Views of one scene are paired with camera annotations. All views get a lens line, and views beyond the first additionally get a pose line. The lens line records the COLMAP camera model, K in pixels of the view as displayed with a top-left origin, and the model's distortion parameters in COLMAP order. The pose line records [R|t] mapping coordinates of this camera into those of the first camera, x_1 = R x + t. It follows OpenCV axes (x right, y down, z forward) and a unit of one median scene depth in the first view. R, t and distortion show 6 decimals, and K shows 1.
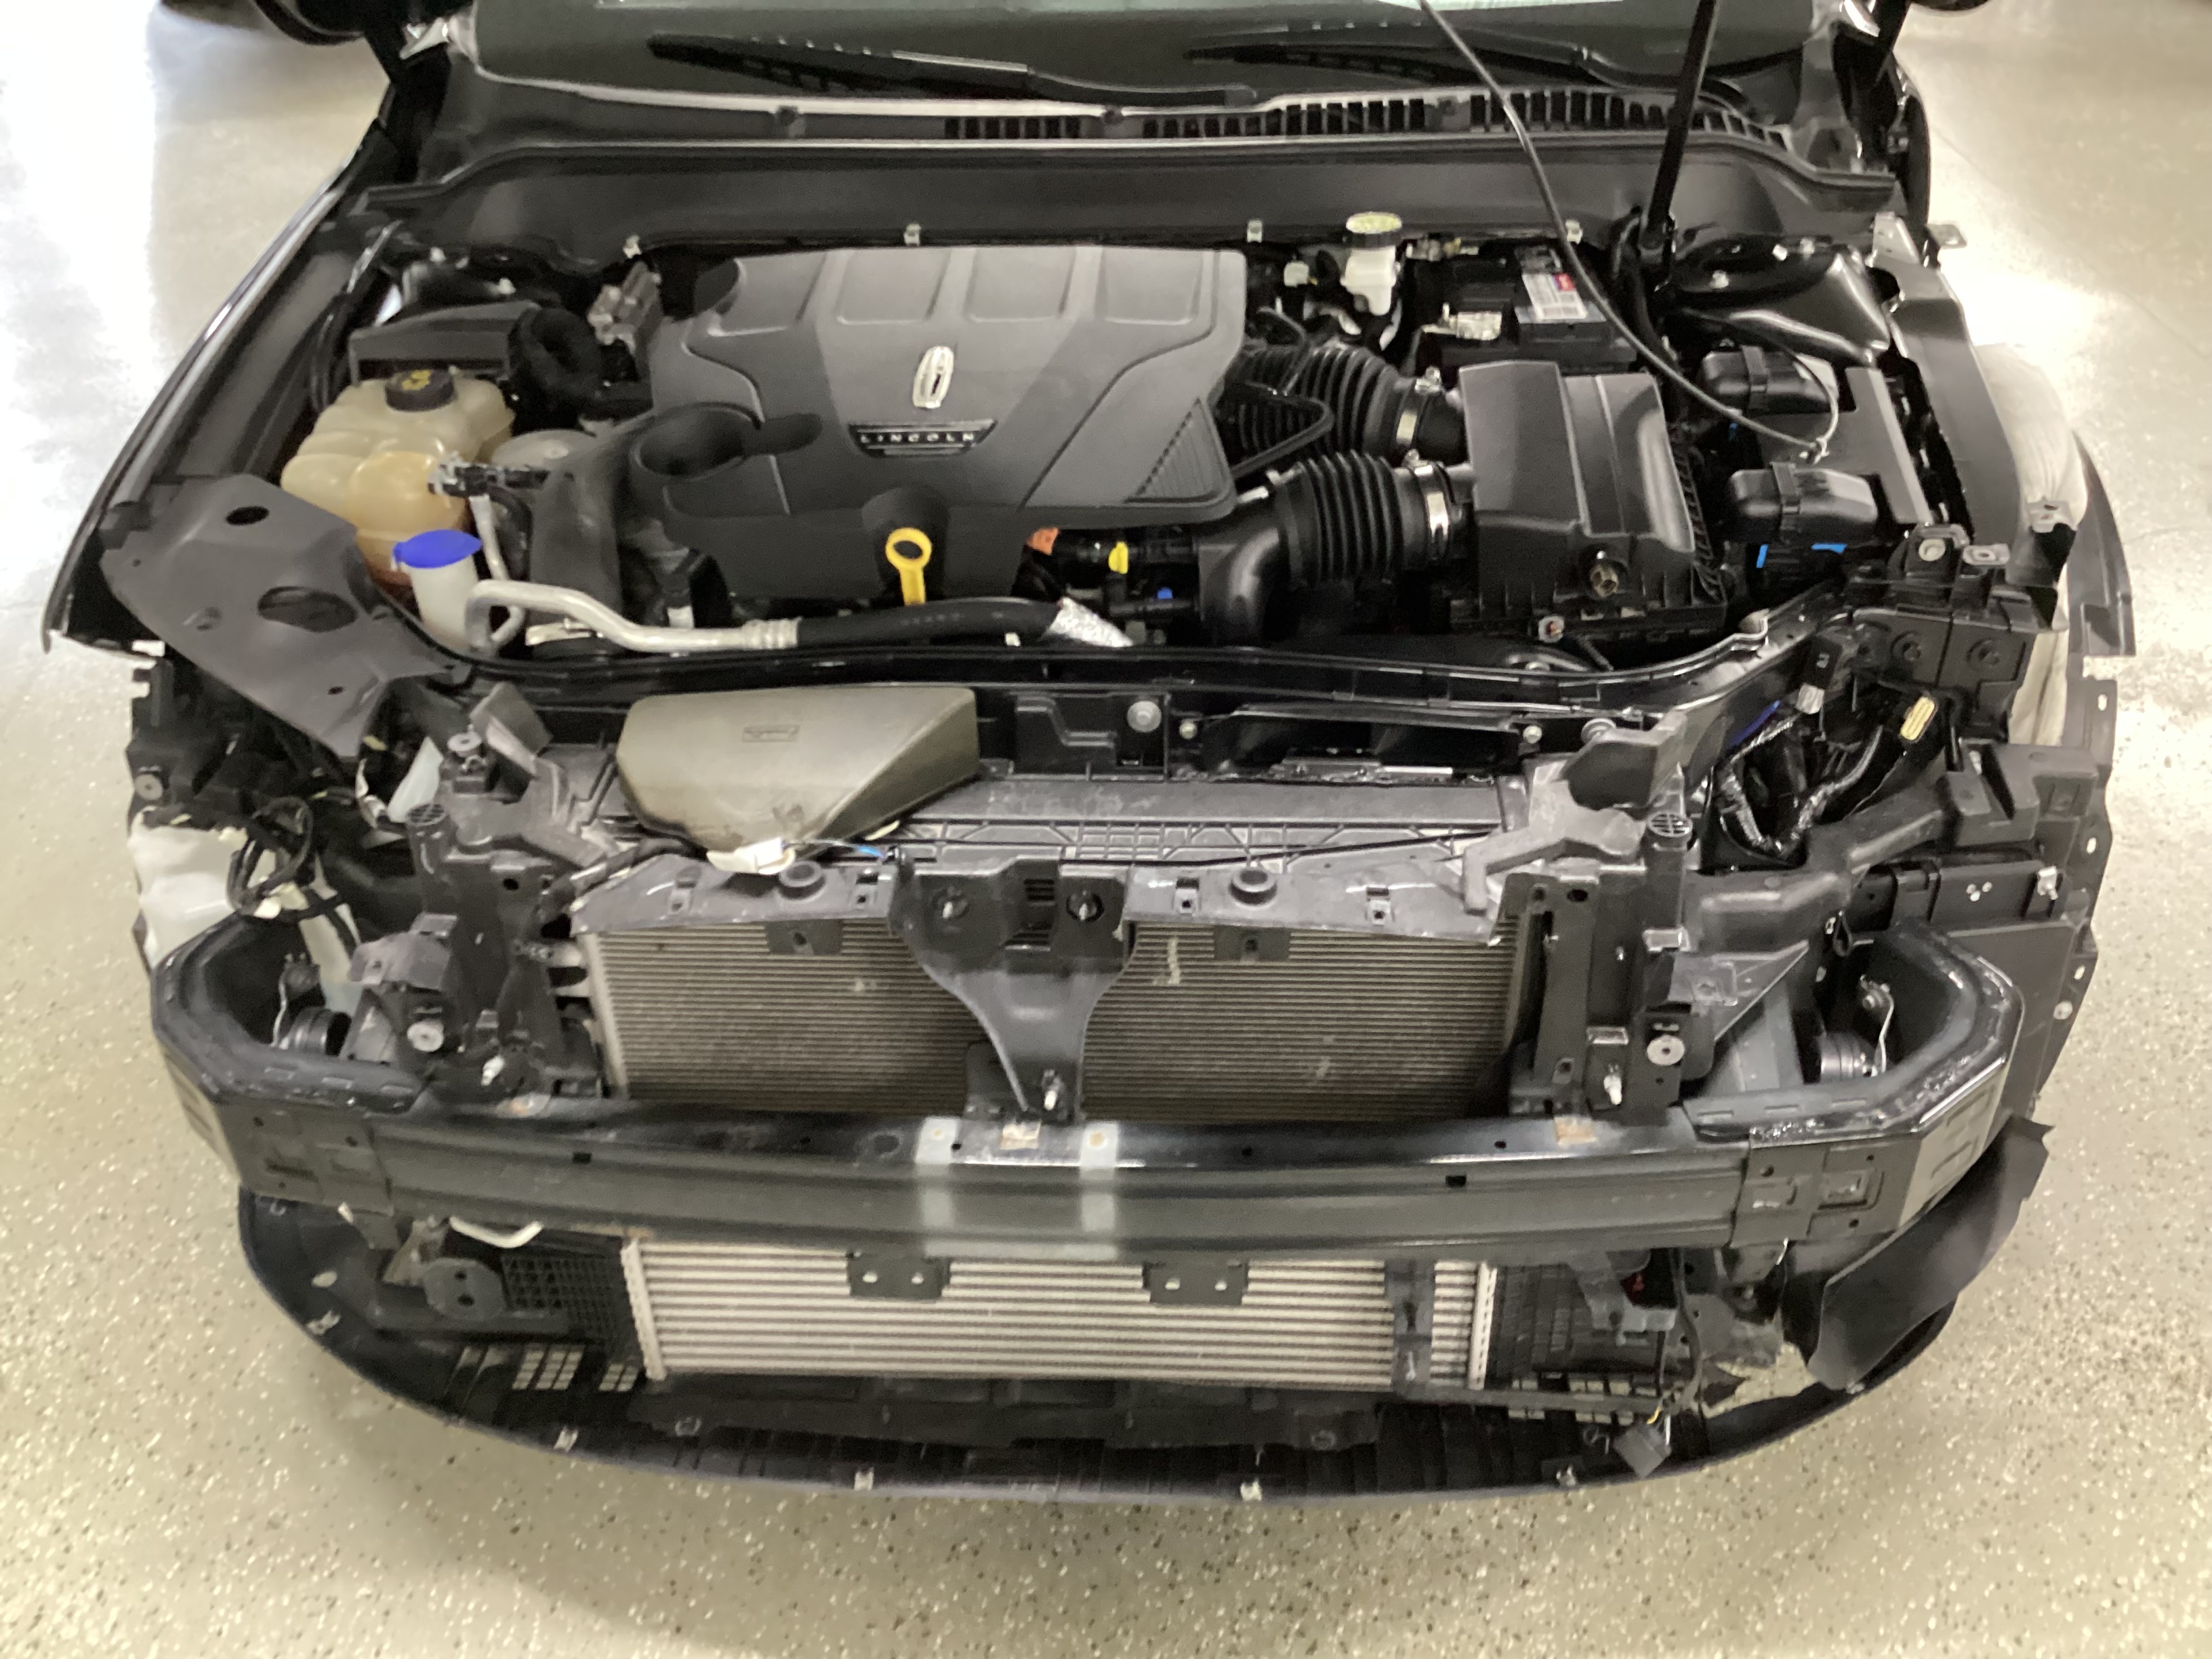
lens RADIAL K [[2024.4, 0, 1106.0], [0, 2024.4, 829.5], [0, 0, 1]] dist [0.093025, -0.196101]
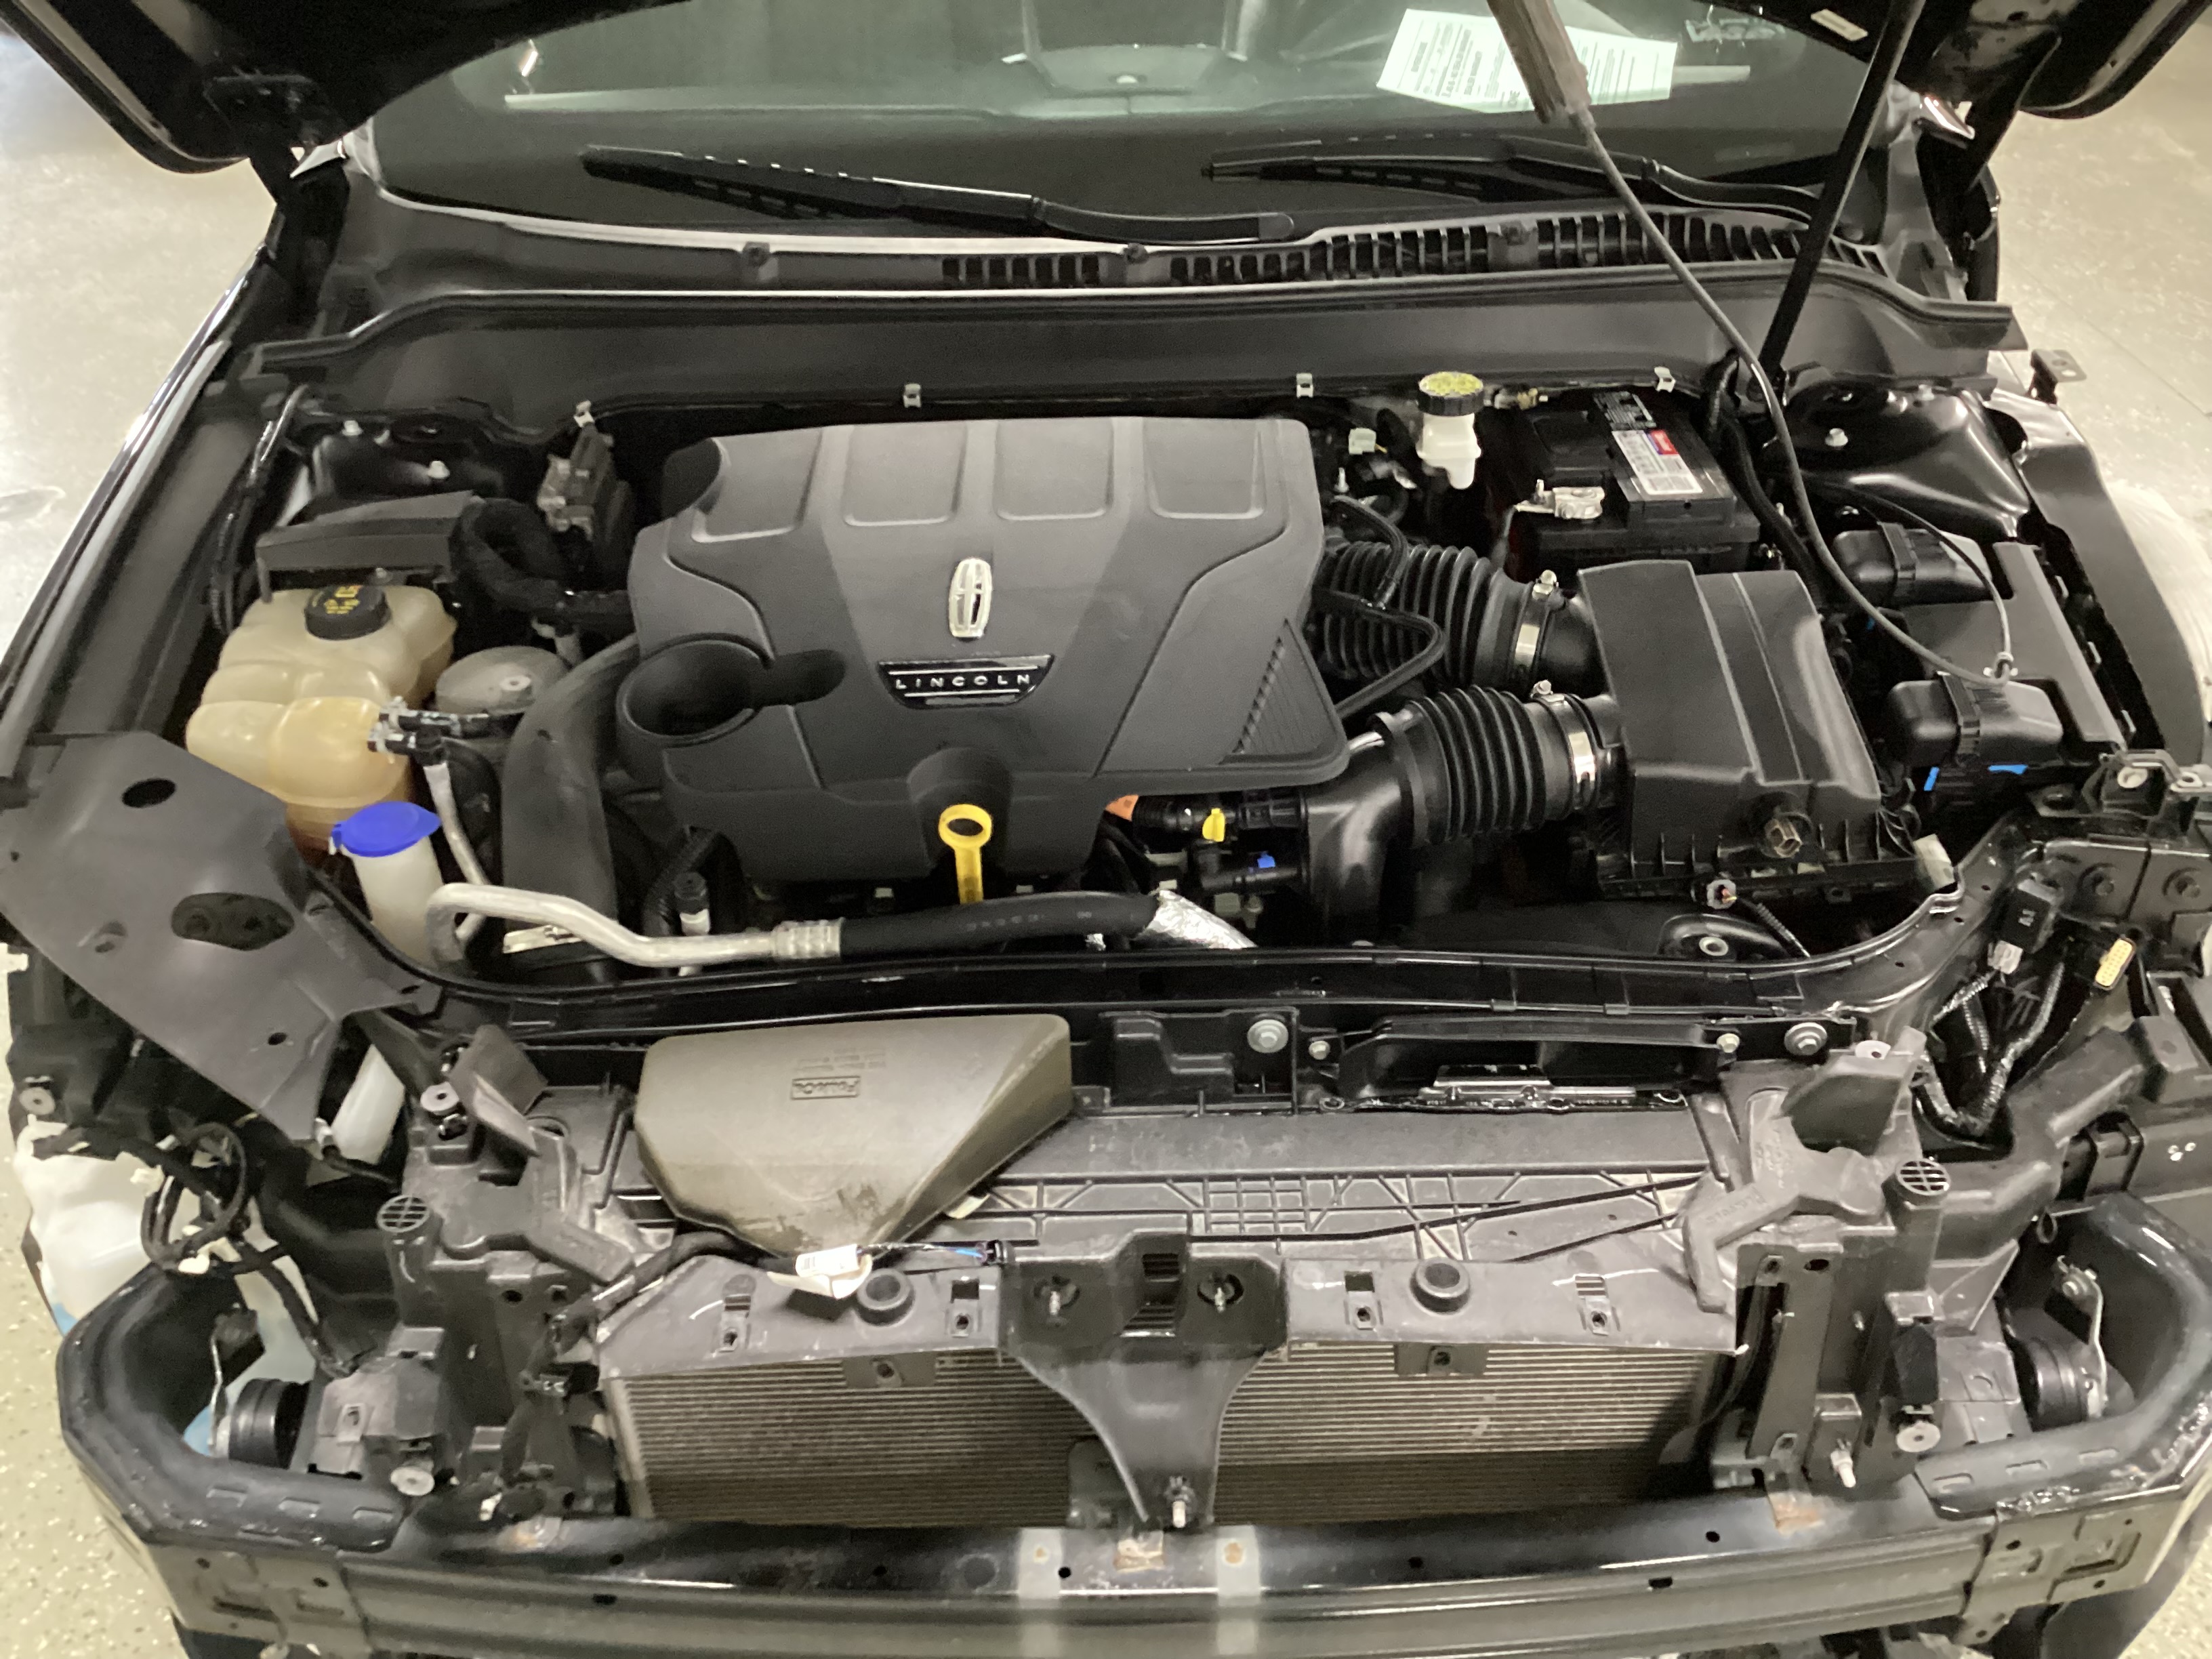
lens RADIAL K [[2024.4, 0, 1106.0], [0, 2024.4, 829.5], [0, 0, 1]] dist [0.093025, -0.196101]
pose [[0.997497, -0.035285, 0.061280, -0.088226], [0.034451, 0.999300, 0.014613, -0.142899], [-0.061753, -0.012465, 0.998014, 0.156188]]
